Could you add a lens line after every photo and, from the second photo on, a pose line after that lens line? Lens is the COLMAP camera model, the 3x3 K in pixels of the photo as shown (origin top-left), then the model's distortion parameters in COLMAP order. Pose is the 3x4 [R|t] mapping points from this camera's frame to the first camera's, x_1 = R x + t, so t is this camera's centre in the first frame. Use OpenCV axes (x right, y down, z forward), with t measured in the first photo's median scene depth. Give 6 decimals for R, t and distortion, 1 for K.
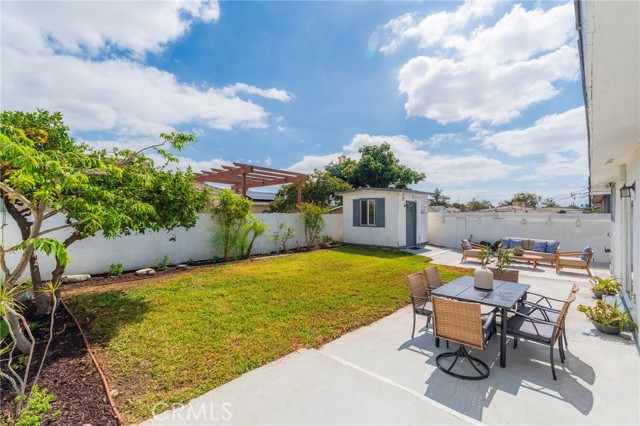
lens RADIAL K [[291.5, 0, 318.4], [0, 291.5, 214.4], [0, 0, 1]] dist [-0.014715, 0.000966]
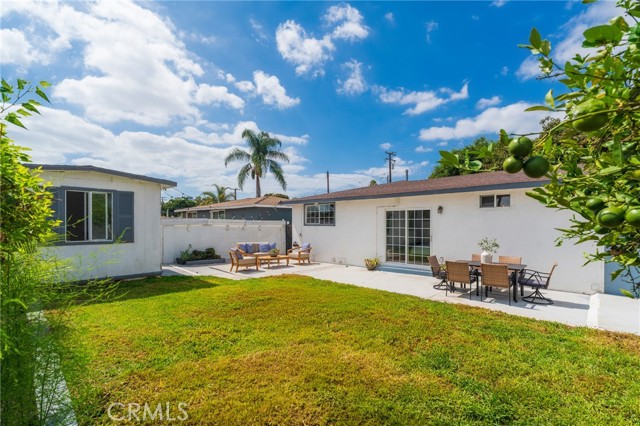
lens RADIAL K [[291.5, 0, 317.8], [0, 291.5, 218.4], [0, 0, 1]] dist [-0.014715, 0.000966]
pose [[-0.021565, 0.010963, 0.999707, -0.431297], [-0.005800, 0.999922, -0.011090, 0.000338], [-0.999751, -0.006038, -0.021500, 0.766613]]
